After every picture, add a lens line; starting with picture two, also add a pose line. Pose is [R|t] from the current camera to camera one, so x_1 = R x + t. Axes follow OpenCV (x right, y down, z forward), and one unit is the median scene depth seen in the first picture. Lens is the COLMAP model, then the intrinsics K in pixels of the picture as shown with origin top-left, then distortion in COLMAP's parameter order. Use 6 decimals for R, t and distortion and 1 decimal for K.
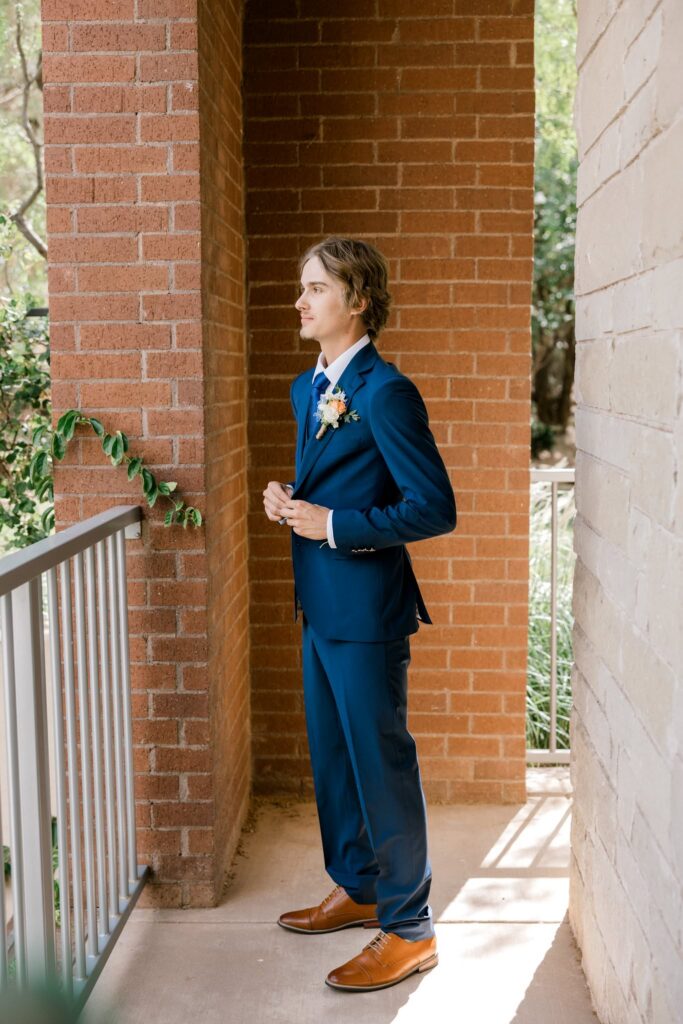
lens RADIAL K [[1377.0, 0, 309.7], [0, 1377.0, 498.1], [0, 0, 1]] dist [0.002085, 0.035874]
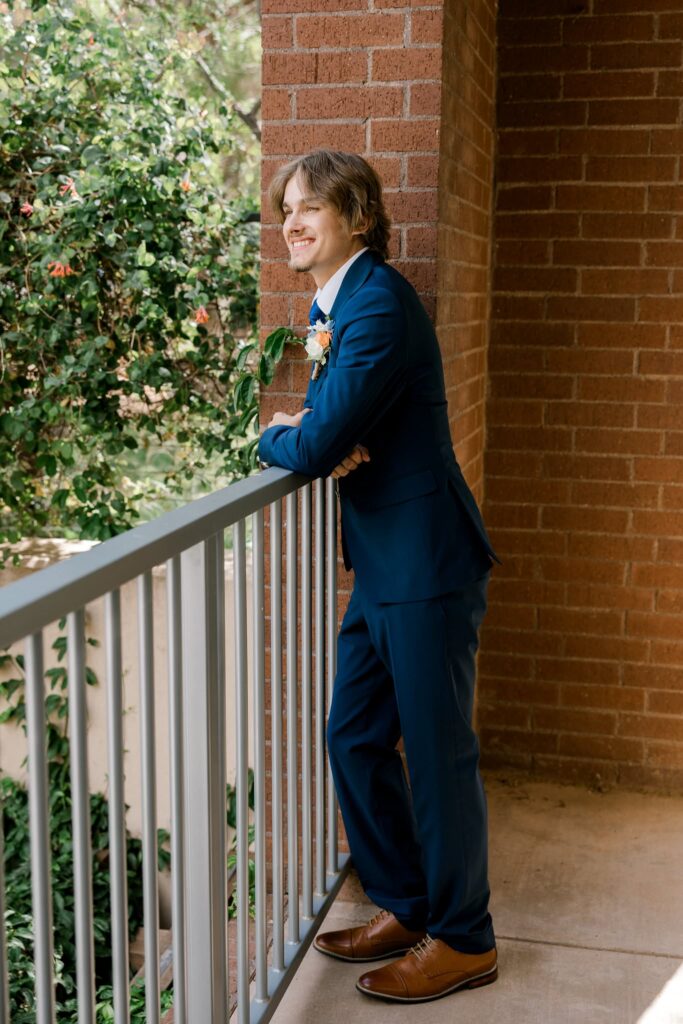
lens RADIAL K [[1377.0, 0, 309.7], [0, 1377.0, 498.1], [0, 0, 1]] dist [0.002085, 0.035874]
pose [[0.984139, 0.044889, -0.171626, -0.002842], [-0.034641, 0.997459, 0.062250, -0.010019], [0.173984, -0.055318, 0.983194, 0.126190]]
